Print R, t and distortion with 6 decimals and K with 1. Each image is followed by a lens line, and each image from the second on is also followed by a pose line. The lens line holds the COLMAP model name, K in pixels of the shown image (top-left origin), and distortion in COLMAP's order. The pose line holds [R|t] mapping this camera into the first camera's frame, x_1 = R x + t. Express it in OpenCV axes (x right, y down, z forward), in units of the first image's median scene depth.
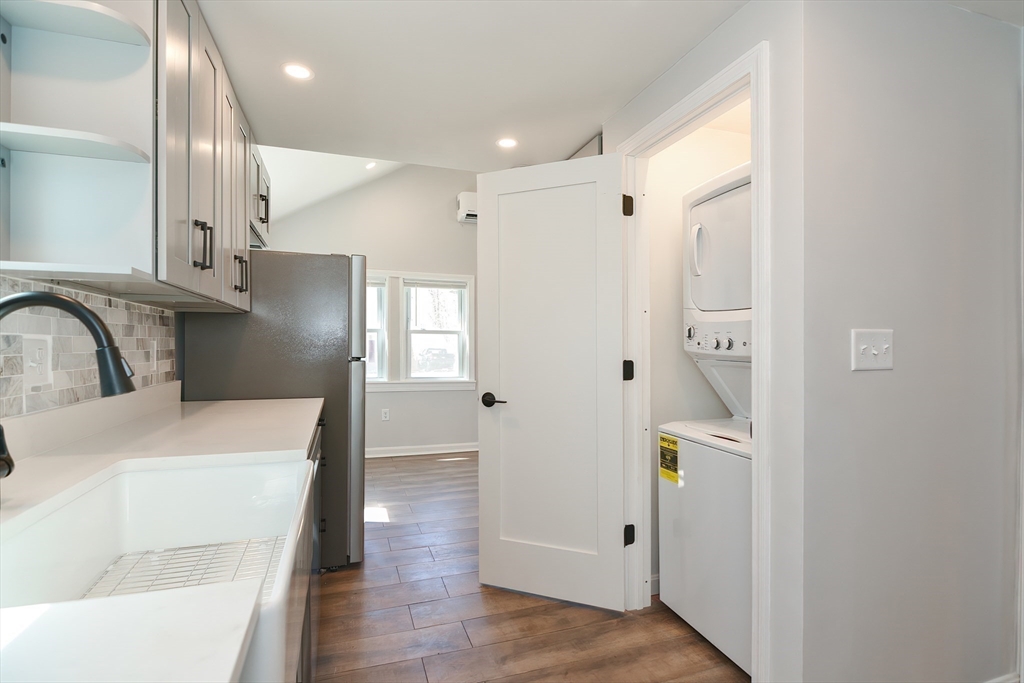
lens RADIAL K [[496.6, 0, 517.1], [0, 496.6, 350.4], [0, 0, 1]] dist [0.004558, -0.005737]
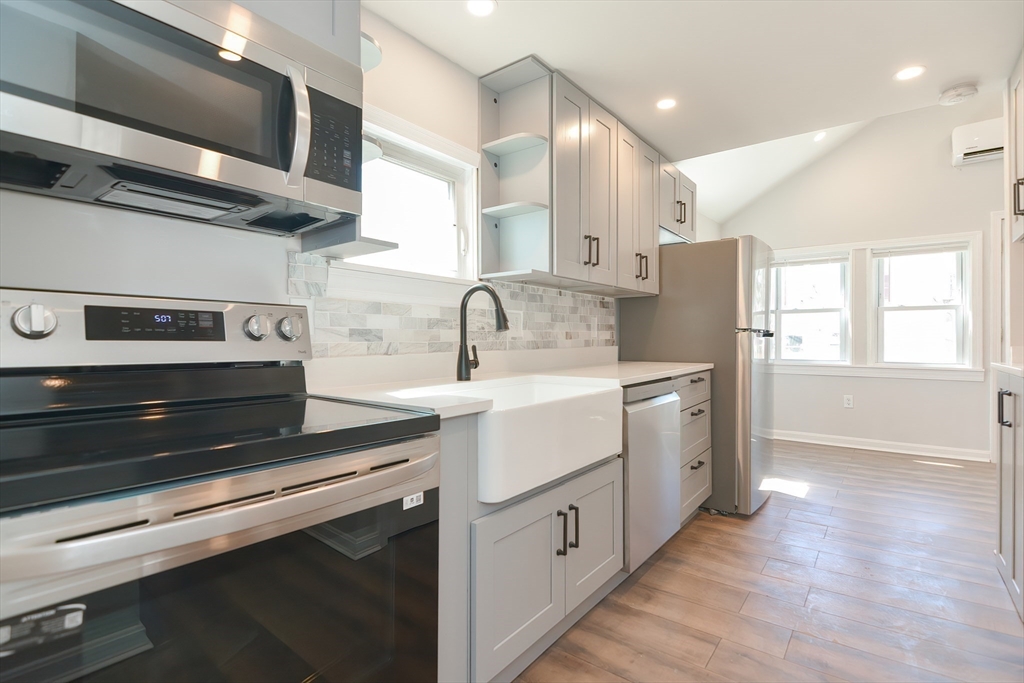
lens RADIAL K [[496.6, 0, 521.6], [0, 496.6, 347.0], [0, 0, 1]] dist [0.004558, -0.005737]
pose [[0.558531, 0.005759, -0.829463, 0.327466], [-0.000616, 0.999978, 0.006528, 0.049083], [0.829483, -0.003135, 0.558523, -0.029618]]
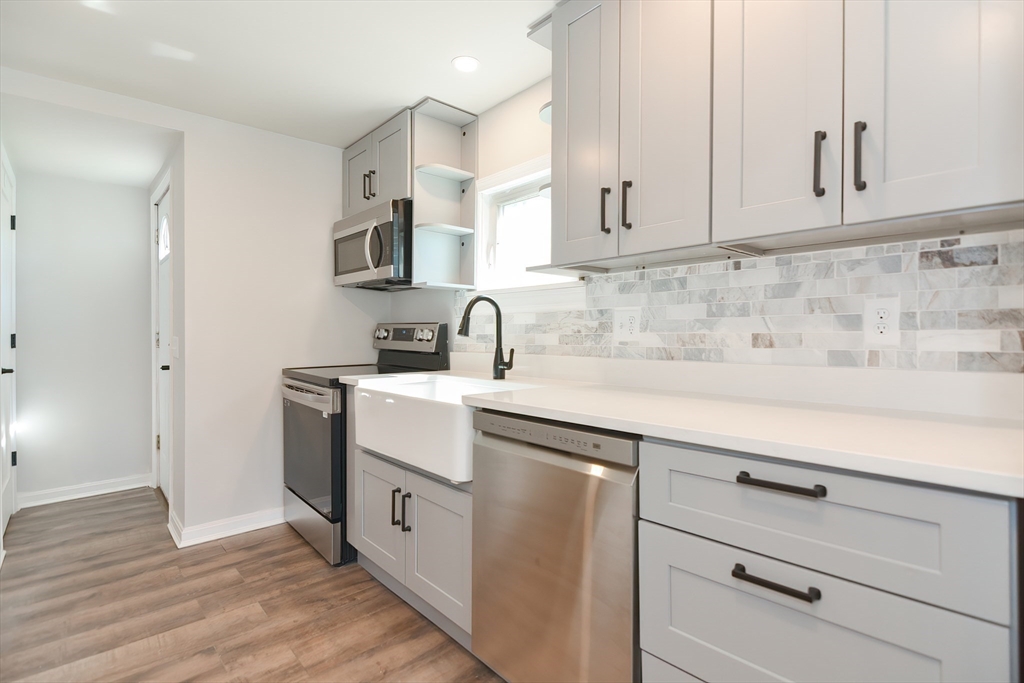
lens RADIAL K [[496.6, 0, 514.7], [0, 496.6, 340.5], [0, 0, 1]] dist [0.004558, -0.005737]
pose [[-0.925852, -0.002610, -0.377877, -0.047184], [-0.009971, 0.999797, 0.017524, 0.022651], [0.377754, 0.019993, -0.925690, 1.126816]]
